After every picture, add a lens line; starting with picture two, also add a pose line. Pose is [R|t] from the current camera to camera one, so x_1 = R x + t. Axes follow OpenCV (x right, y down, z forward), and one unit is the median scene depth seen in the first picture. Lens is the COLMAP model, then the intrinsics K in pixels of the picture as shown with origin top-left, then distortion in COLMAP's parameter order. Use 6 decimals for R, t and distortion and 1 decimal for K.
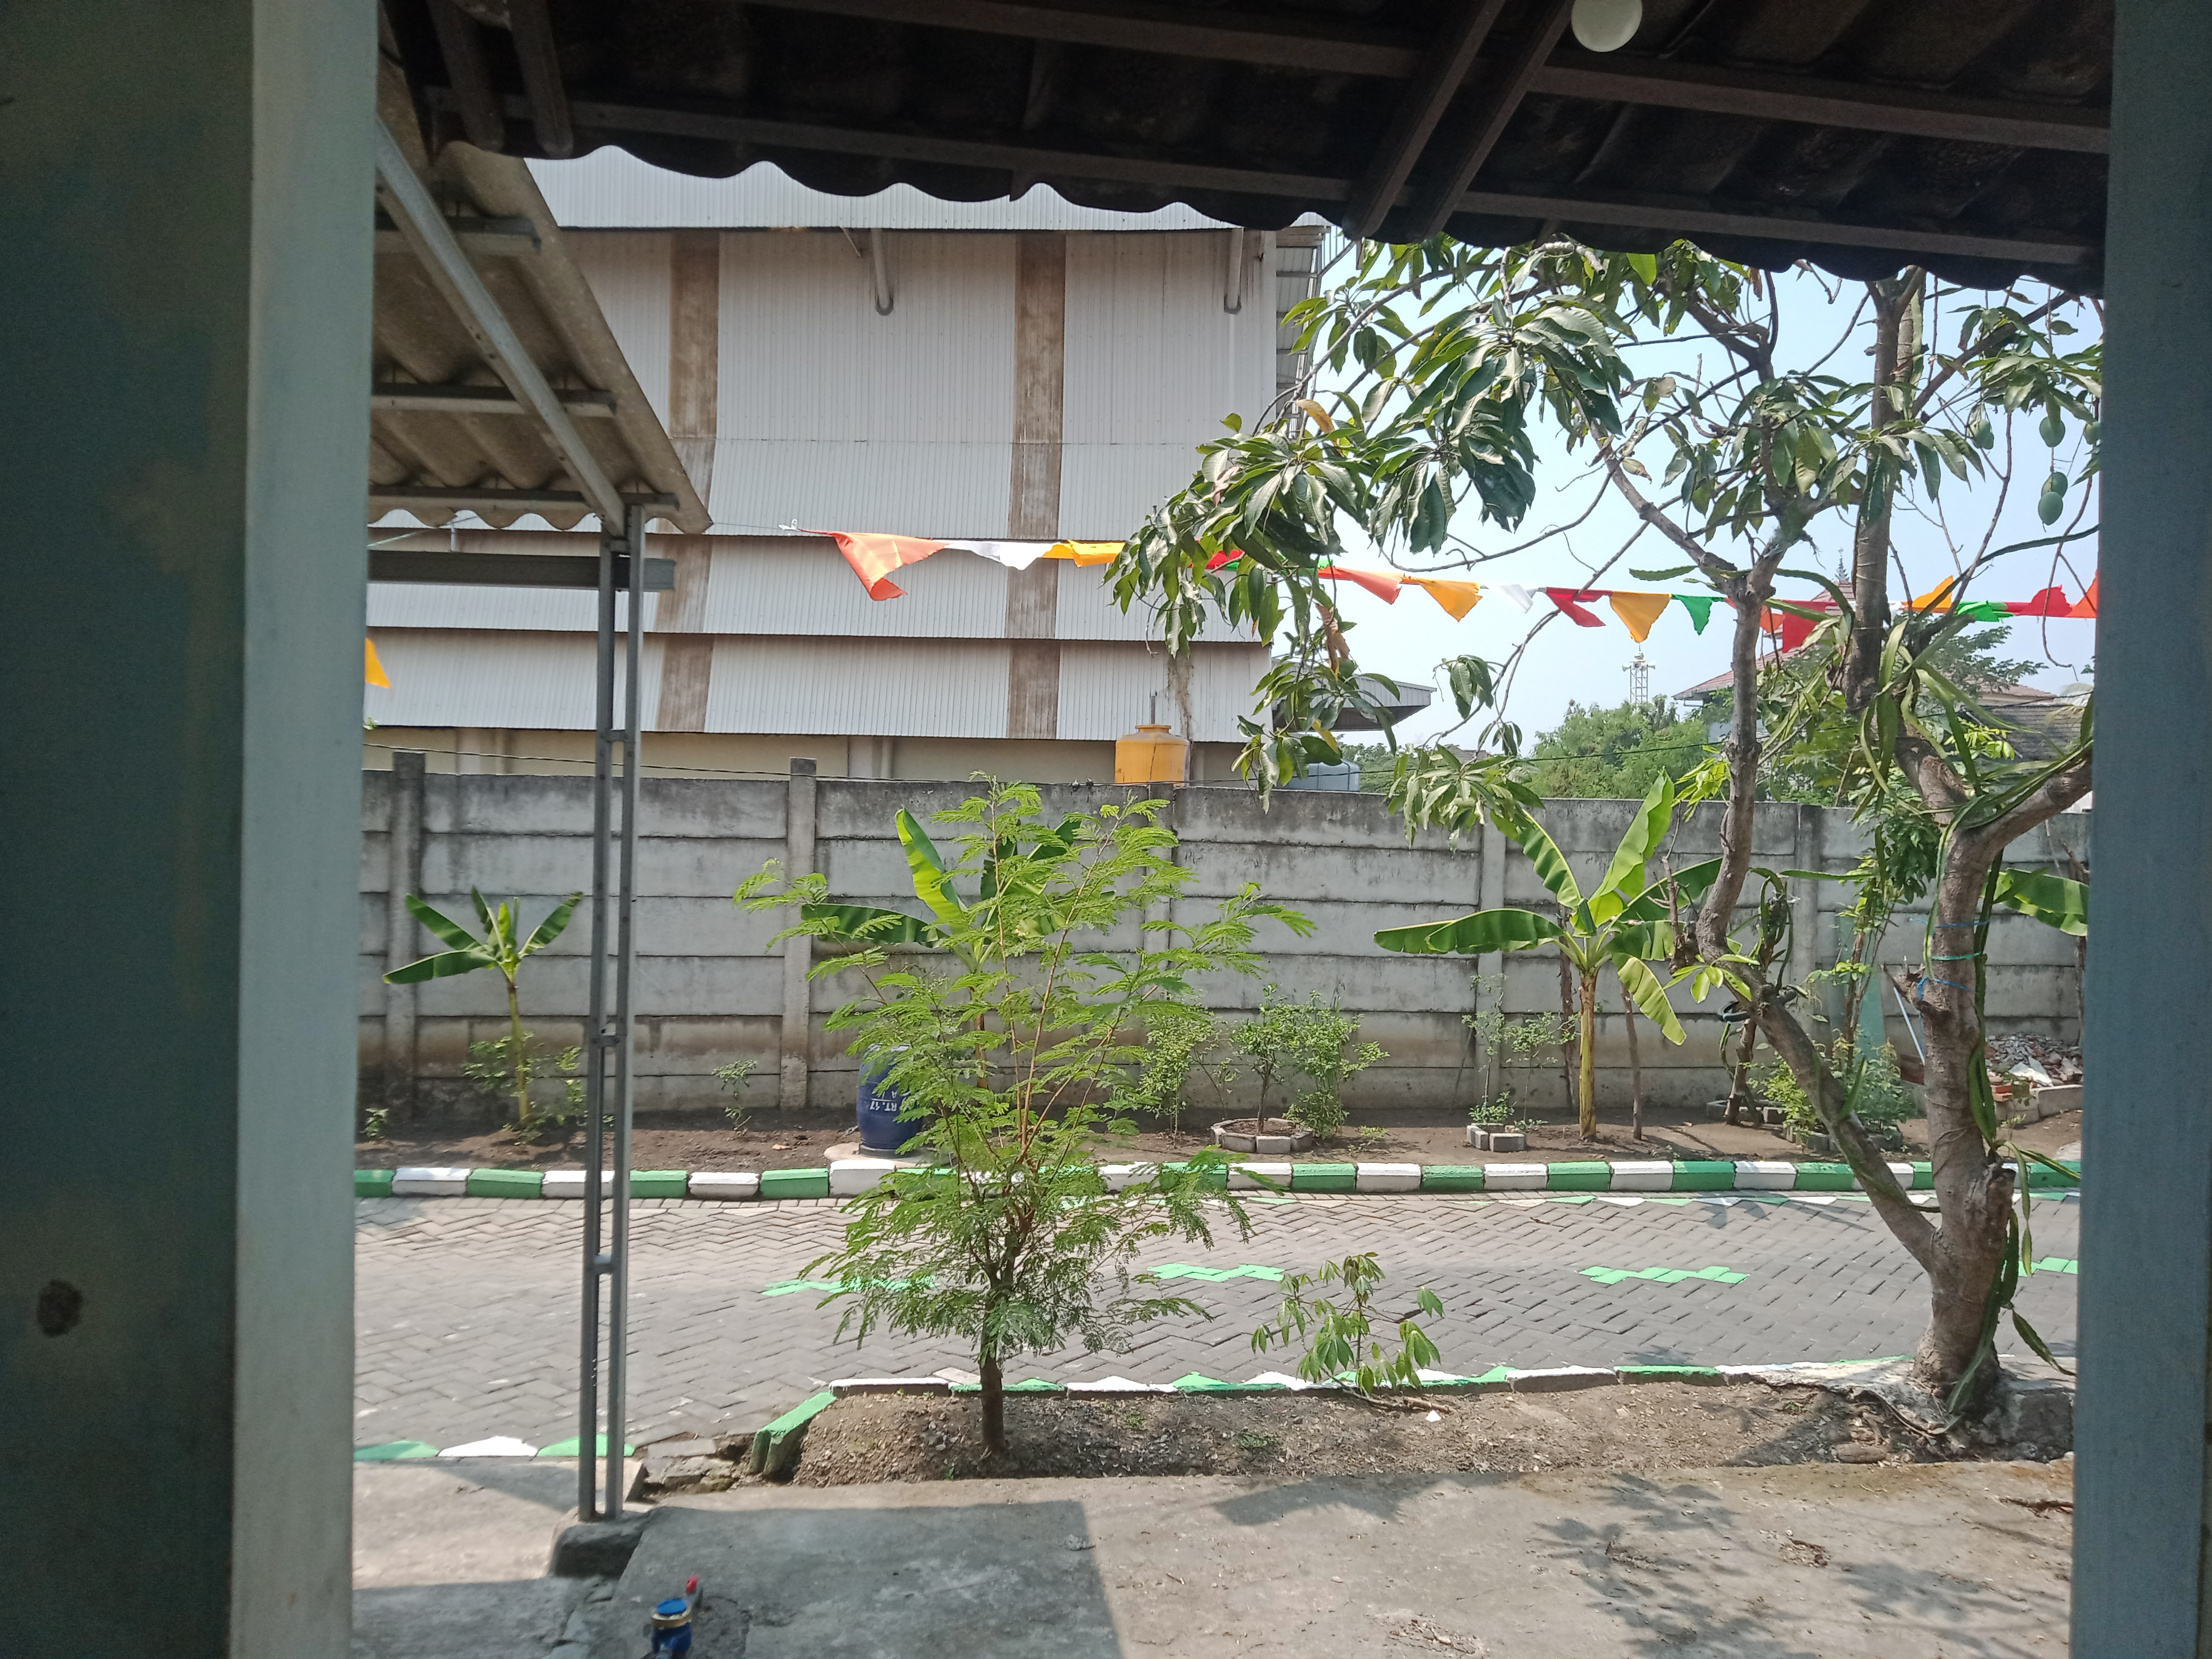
lens RADIAL K [[1603.0, 0, 1106.0], [0, 1603.0, 829.5], [0, 0, 1]] dist [-0.001232, -0.005287]
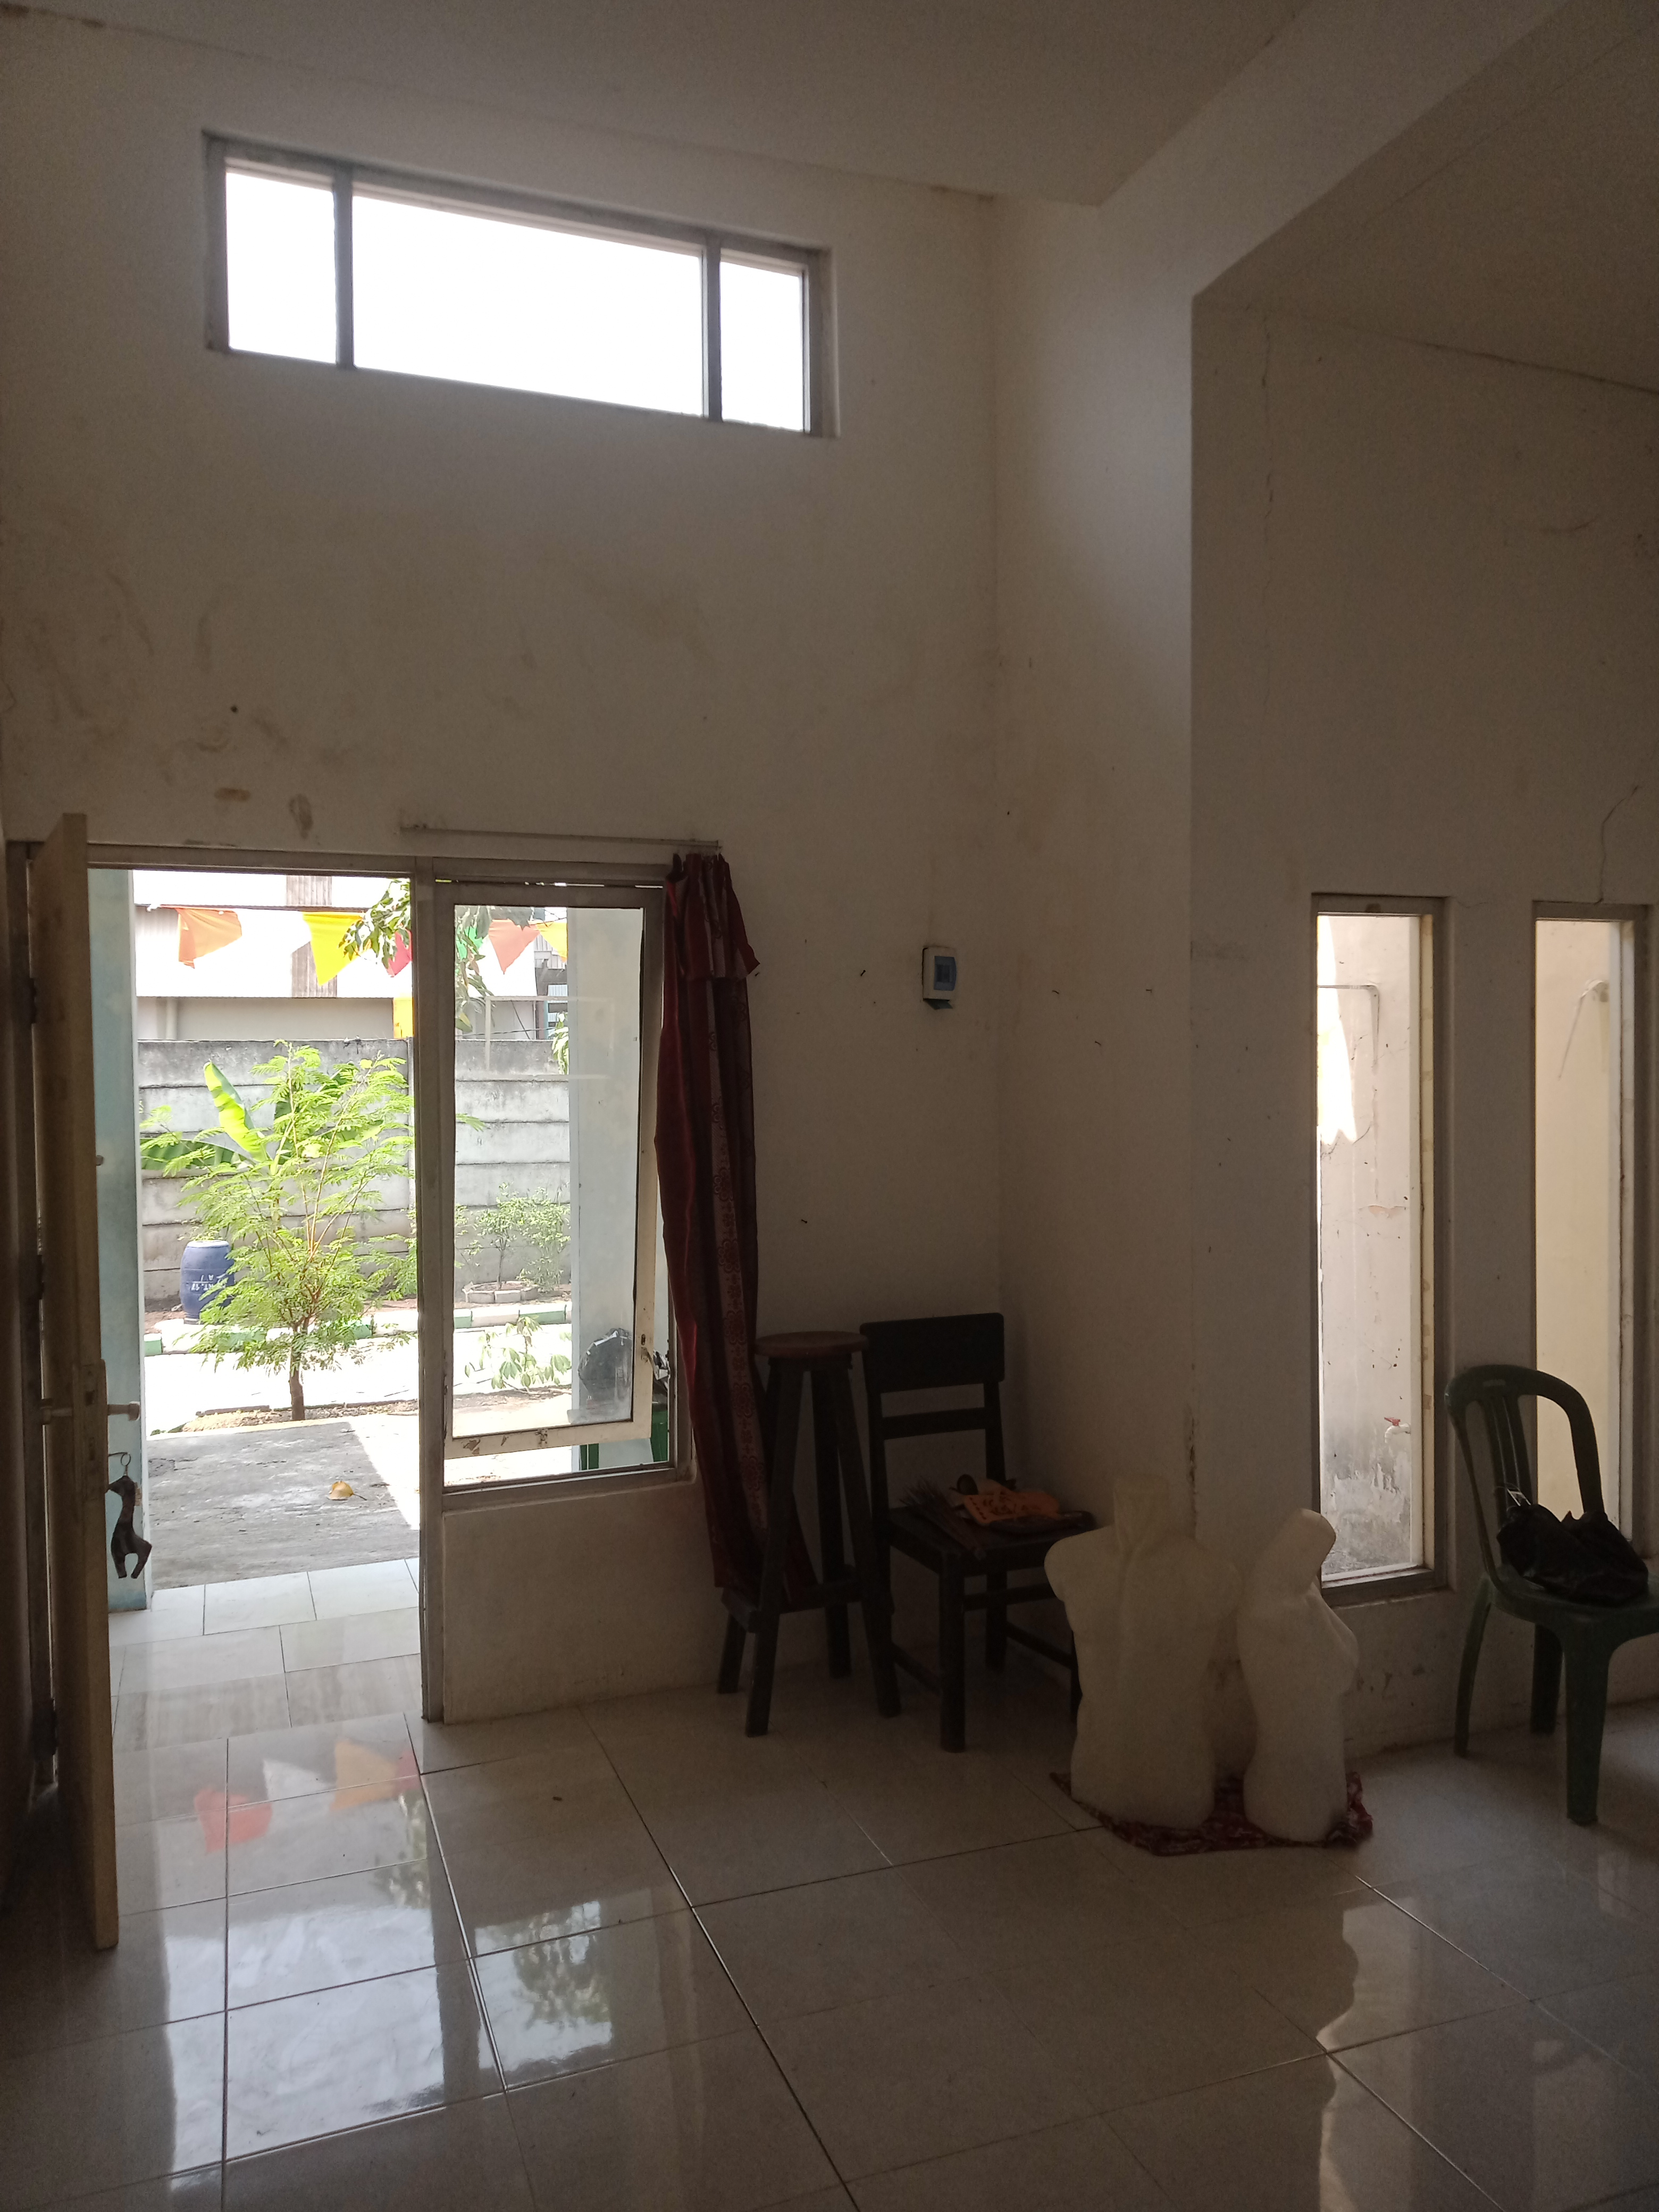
lens RADIAL K [[1603.0, 0, 898.9], [0, 1603.0, 1099.6], [0, 0, 1]] dist [-0.001232, -0.005287]
pose [[0.955306, -0.035823, 0.293439, 0.025617], [0.031080, 0.999300, 0.020812, 0.007357], [-0.293979, -0.010762, 0.955751, -0.401950]]
